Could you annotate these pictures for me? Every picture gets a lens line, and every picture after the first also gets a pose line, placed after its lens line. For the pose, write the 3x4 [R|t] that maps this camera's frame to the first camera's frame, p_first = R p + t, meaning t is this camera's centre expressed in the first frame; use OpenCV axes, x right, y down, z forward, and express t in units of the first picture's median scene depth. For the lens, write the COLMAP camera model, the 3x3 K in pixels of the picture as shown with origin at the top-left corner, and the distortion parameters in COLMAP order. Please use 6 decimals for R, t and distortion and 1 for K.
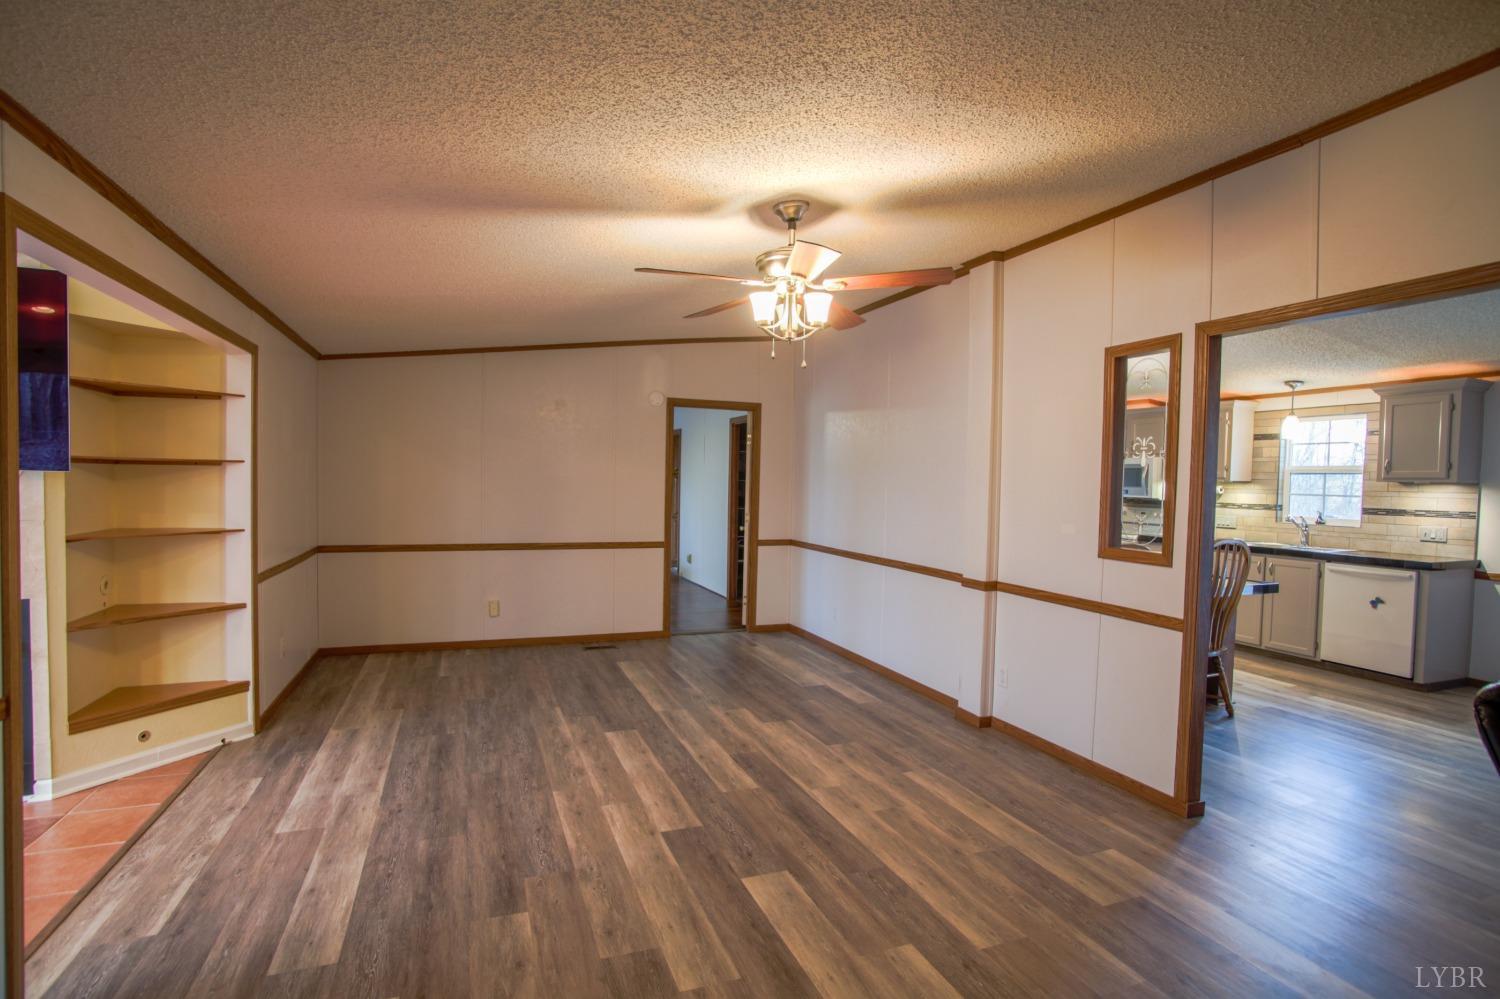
lens RADIAL K [[734.4, 0, 738.1], [0, 734.4, 504.0], [0, 0, 1]] dist [-0.088561, 0.038973]
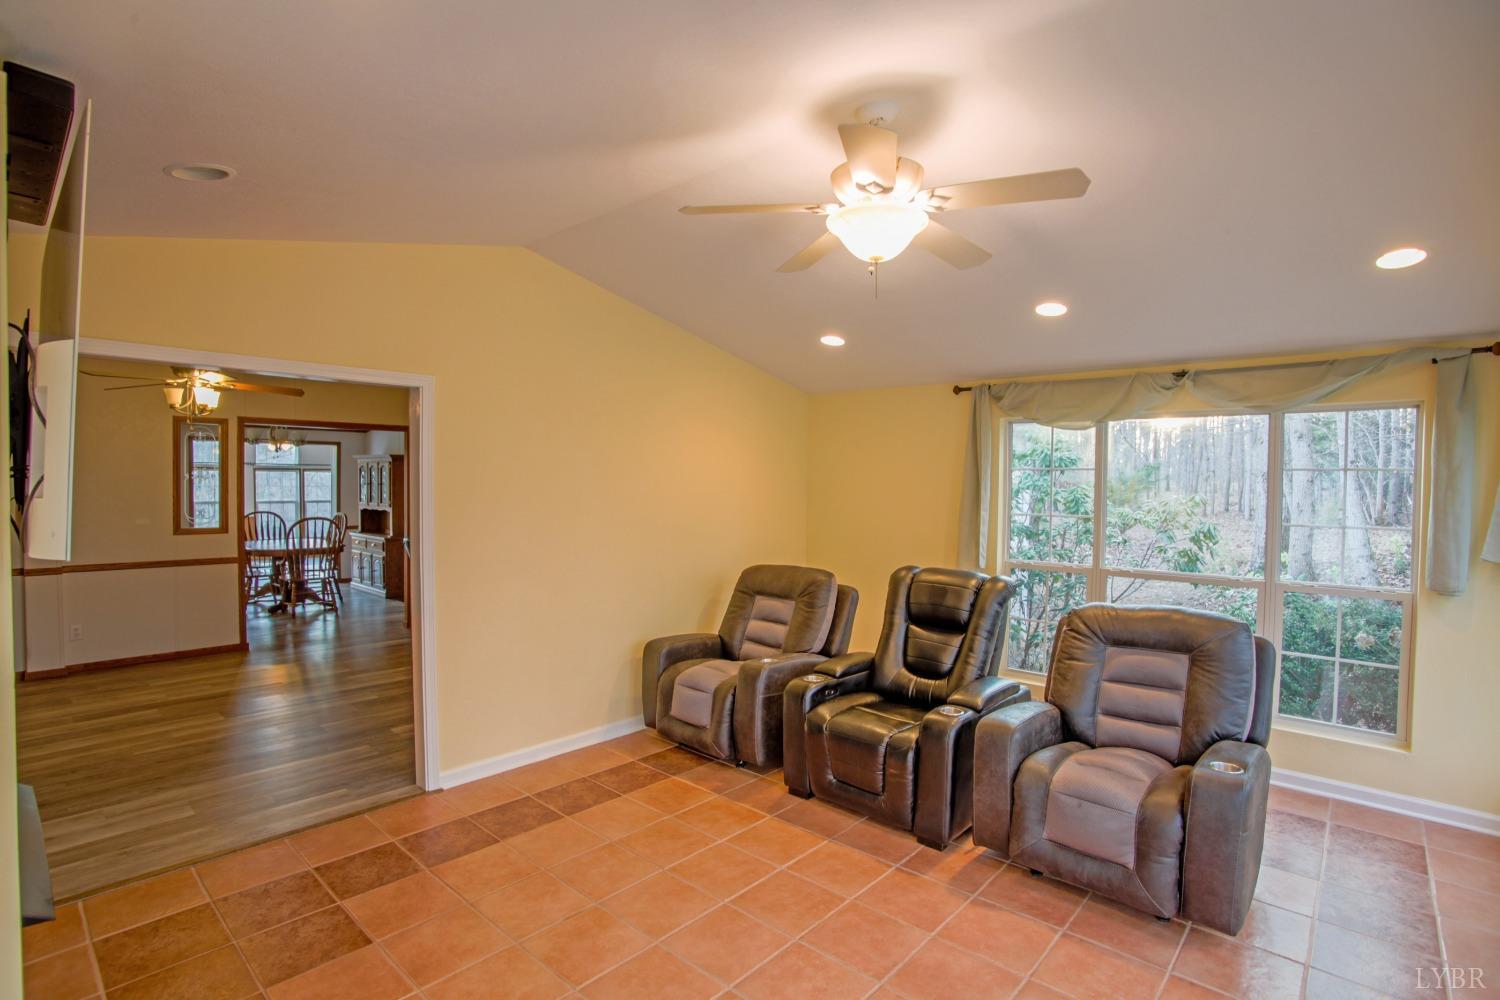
lens RADIAL K [[734.4, 0, 738.1], [0, 734.4, 504.5], [0, 0, 1]] dist [-0.088561, 0.038973]
pose [[-0.456184, -0.049678, 0.888498, -1.957746], [0.008889, 0.998136, 0.060372, -0.109423], [-0.889841, 0.035439, -0.454892, 0.654756]]
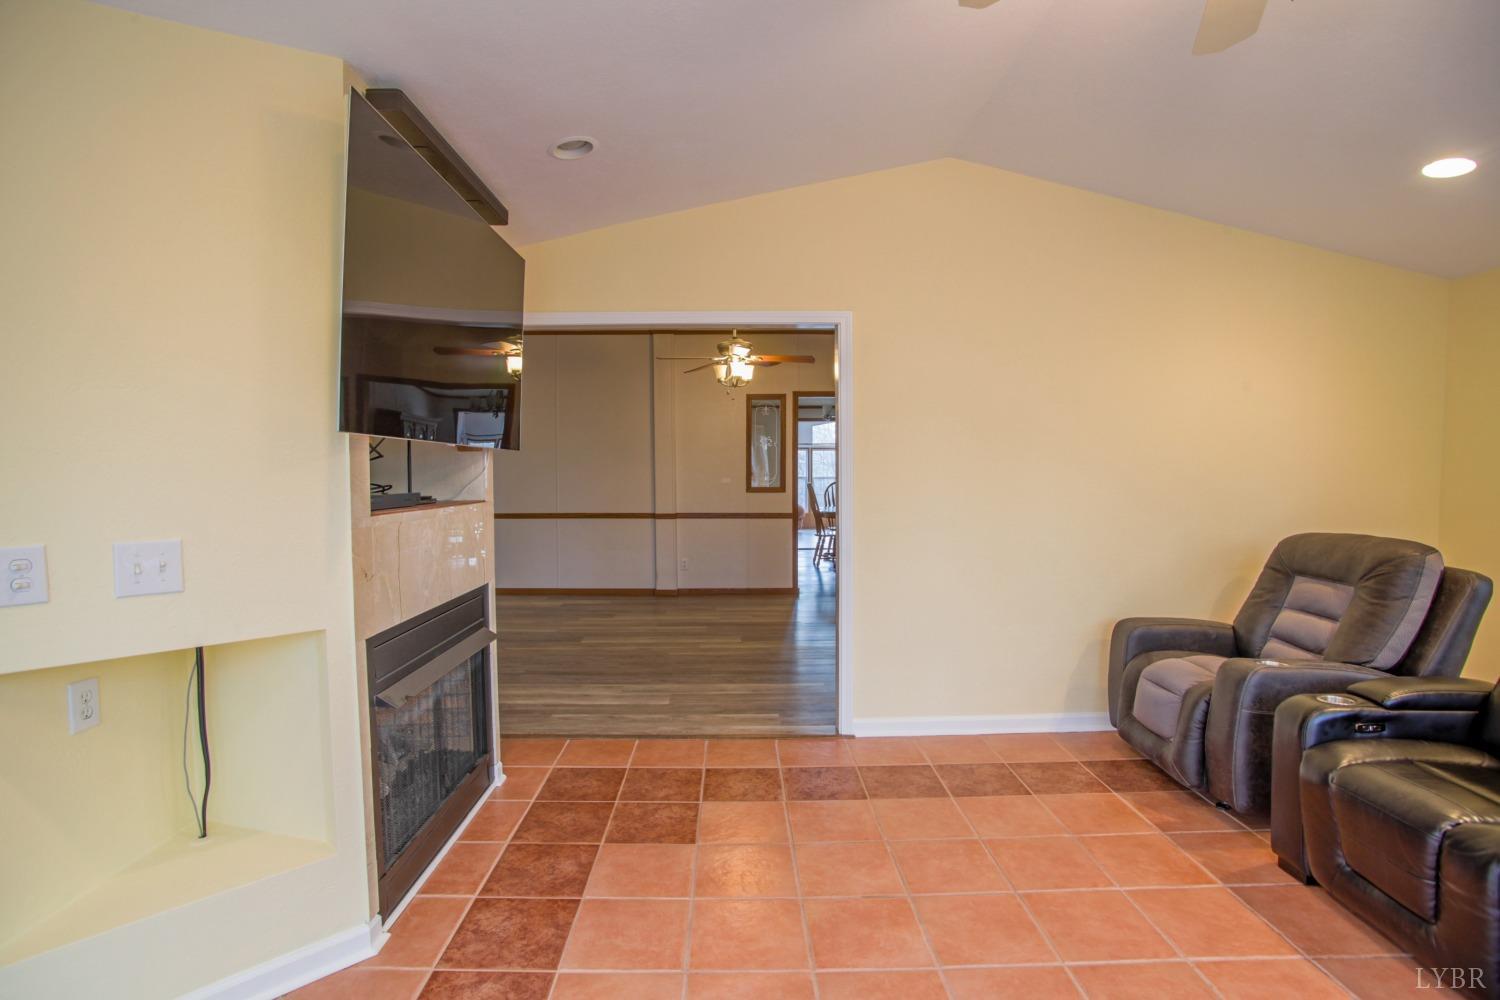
lens RADIAL K [[734.4, 0, 738.1], [0, 734.4, 504.5], [0, 0, 1]] dist [-0.088561, 0.038973]
pose [[0.344192, -0.065631, 0.936603, -1.840744], [0.040669, 0.997660, 0.054964, -0.014088], [-0.938018, 0.019173, 0.346056, 0.319454]]
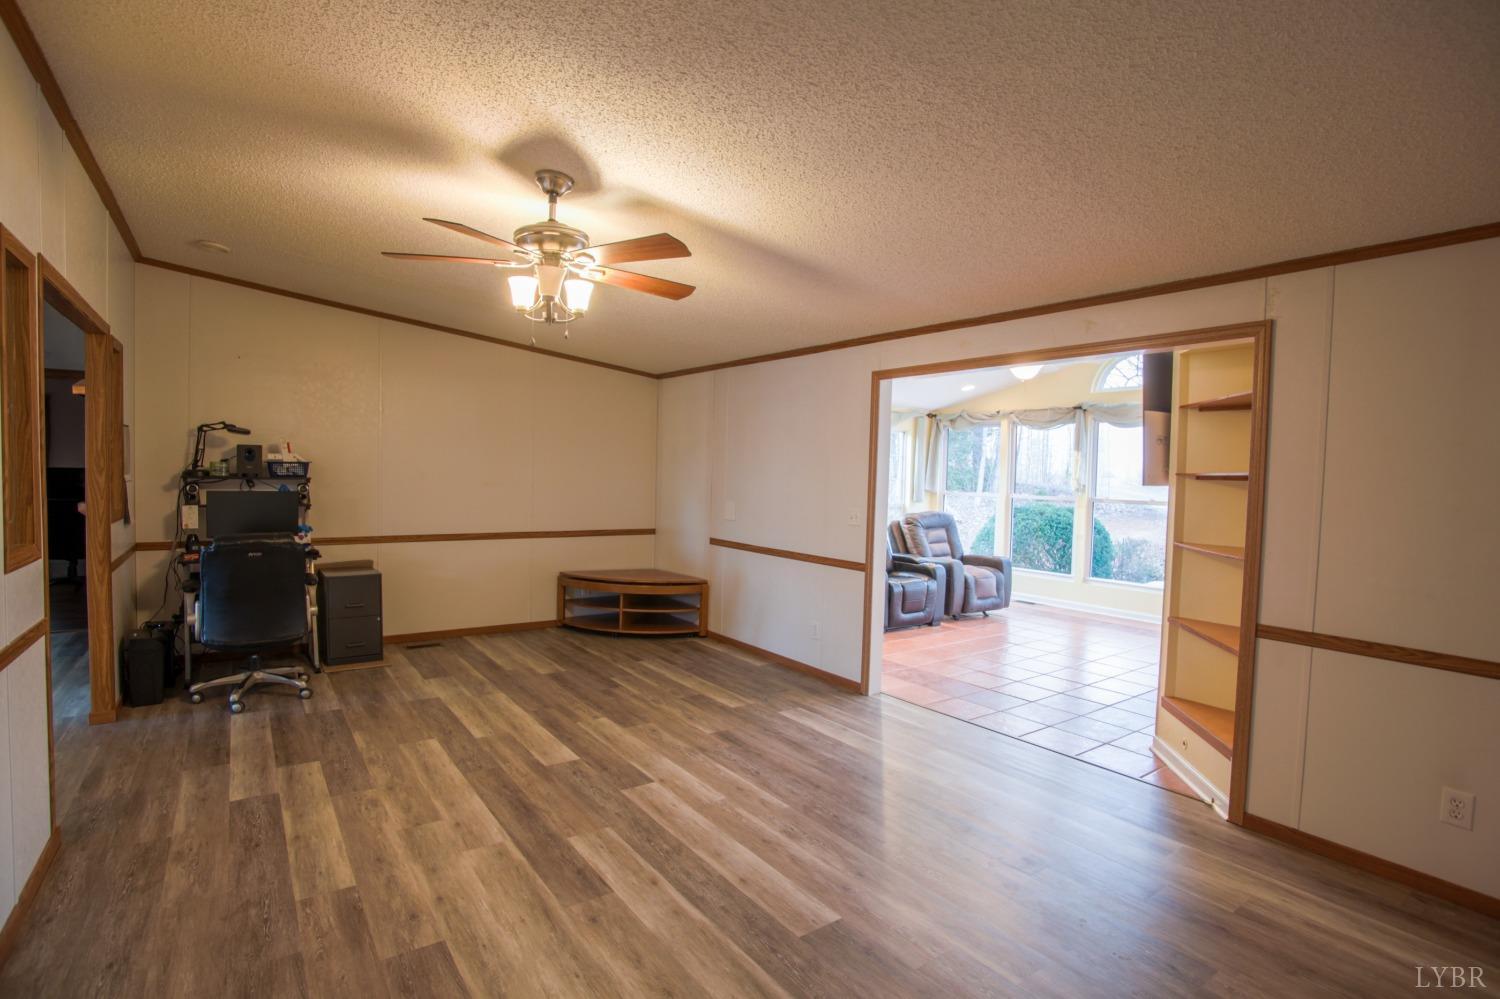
lens RADIAL K [[732.2, 0, 733.2], [0, 732.2, 500.8], [0, 0, 1]] dist [-0.086689, 0.038428]
pose [[-0.967830, -0.032160, -0.249541, 0.069783], [-0.050040, 0.996588, 0.065643, -0.065751], [0.246579, 0.076018, -0.966137, 2.028023]]
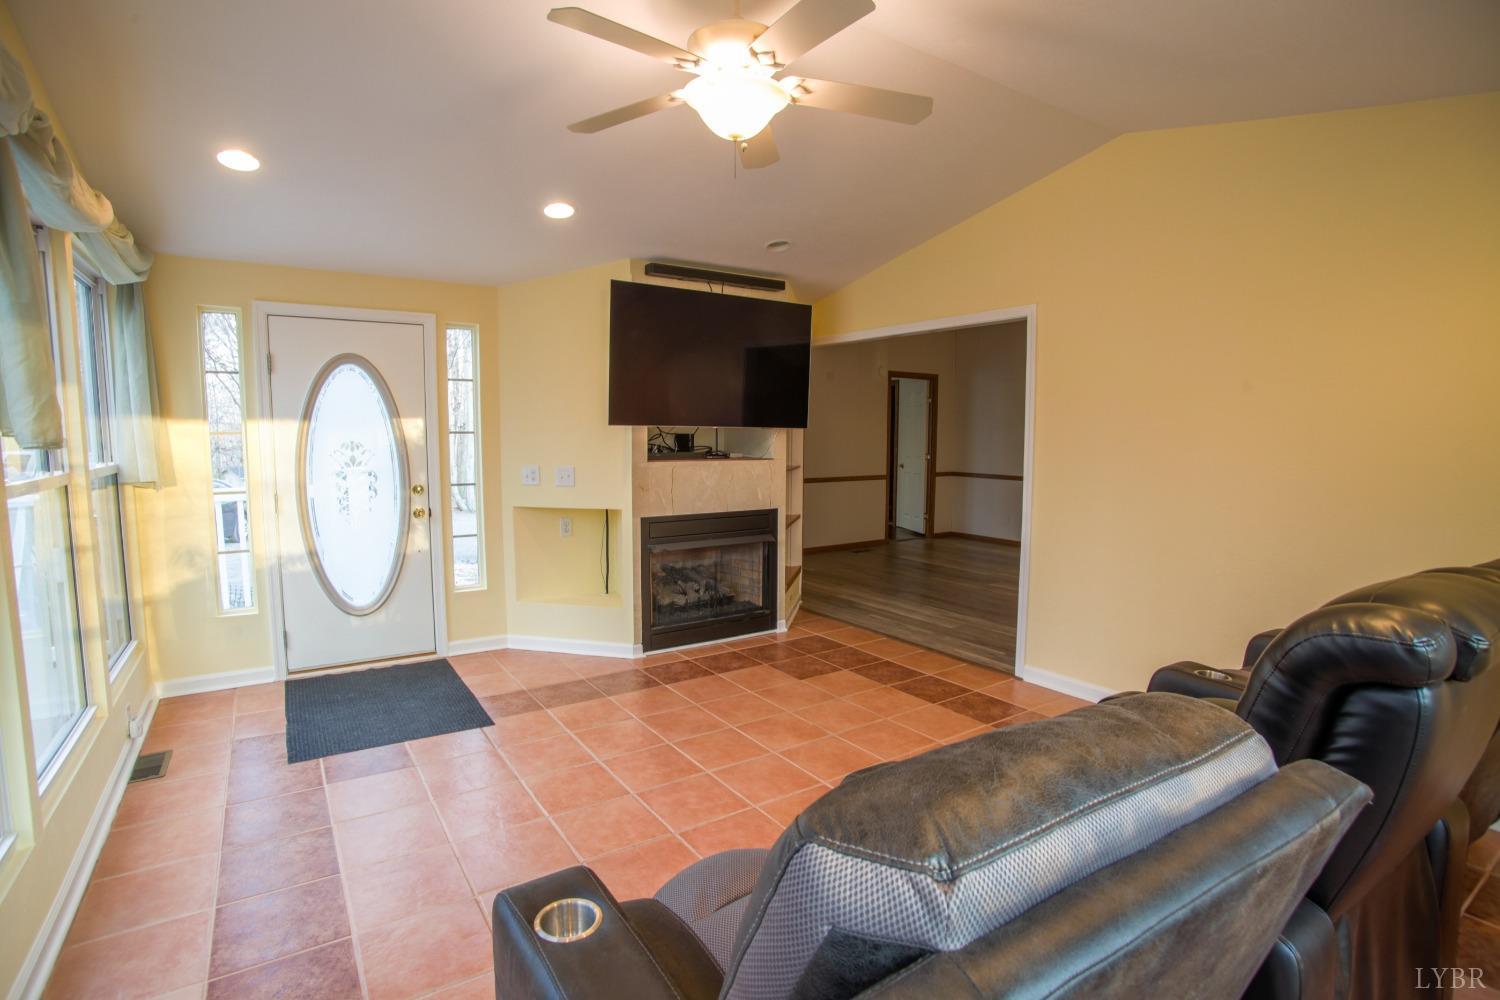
lens RADIAL K [[734.4, 0, 738.1], [0, 734.4, 504.5], [0, 0, 1]] dist [-0.088561, 0.038973]
pose [[0.976013, -0.038476, 0.214287, -1.469184], [0.023967, 0.997266, 0.069904, 0.006879], [-0.216391, -0.063091, 0.974266, -0.634761]]
